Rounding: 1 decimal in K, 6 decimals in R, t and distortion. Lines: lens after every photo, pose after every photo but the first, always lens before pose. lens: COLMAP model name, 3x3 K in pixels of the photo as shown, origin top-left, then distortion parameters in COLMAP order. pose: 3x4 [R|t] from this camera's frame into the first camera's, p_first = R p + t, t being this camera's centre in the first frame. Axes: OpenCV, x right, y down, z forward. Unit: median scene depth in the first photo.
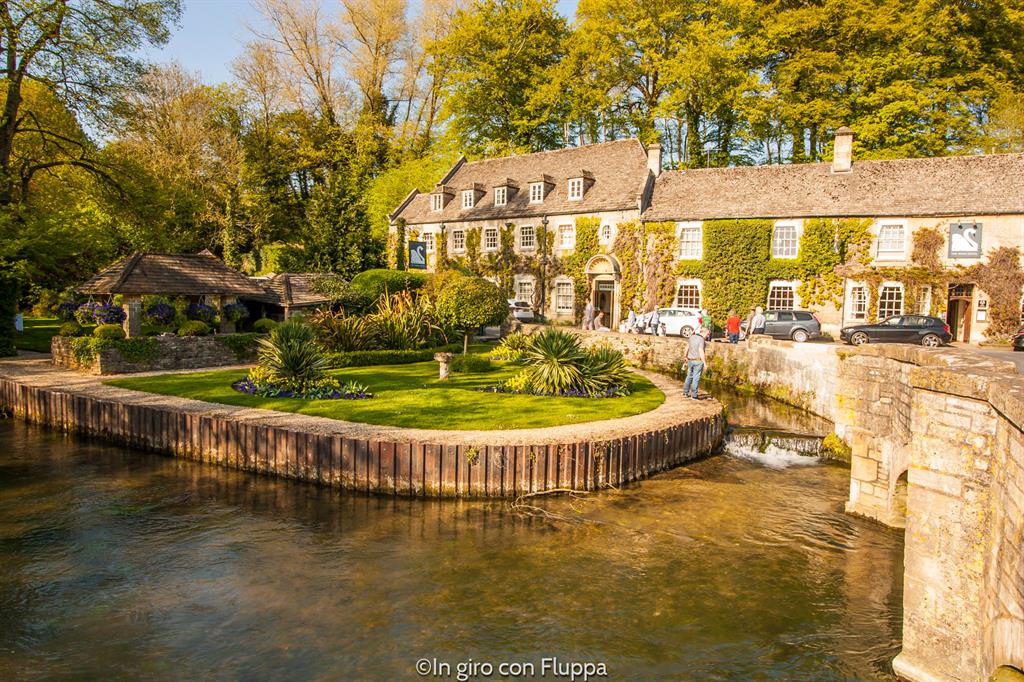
lens RADIAL K [[746.6, 0, 512.0], [0, 746.6, 341.0], [0, 0, 1]] dist [0.012224, 0.002992]
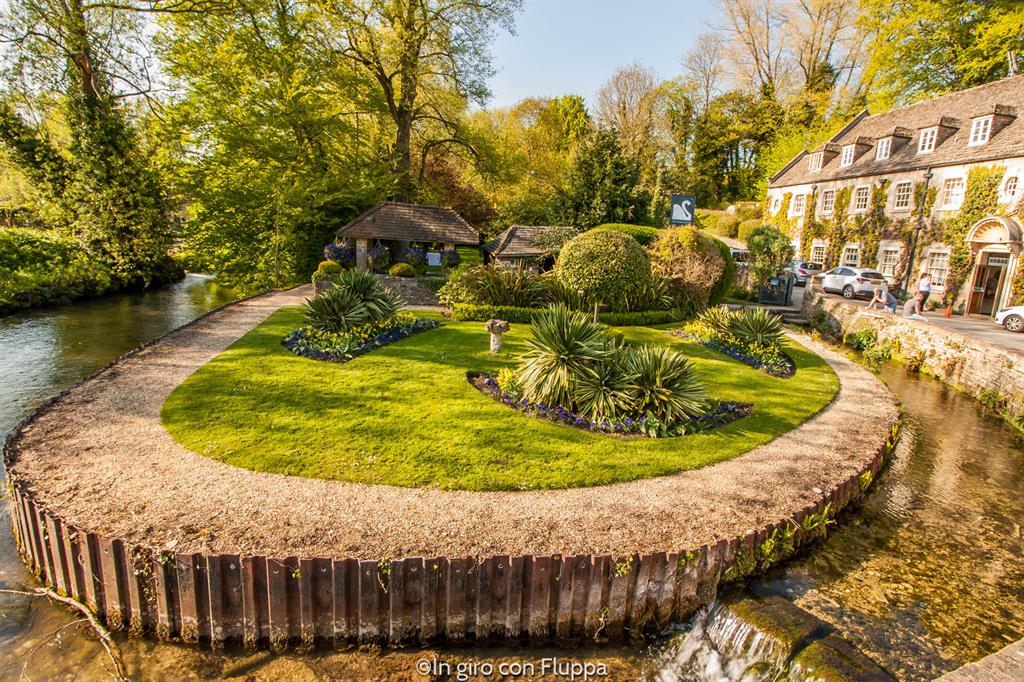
lens RADIAL K [[548.0, 0, 512.0], [0, 548.0, 341.0], [0, 0, 1]] dist [0.000866, -0.017712]
pose [[0.726606, 0.159469, -0.668291, 0.135611], [-0.094294, 0.986632, 0.132911, -0.018205], [0.680553, -0.033558, 0.731930, 0.249436]]
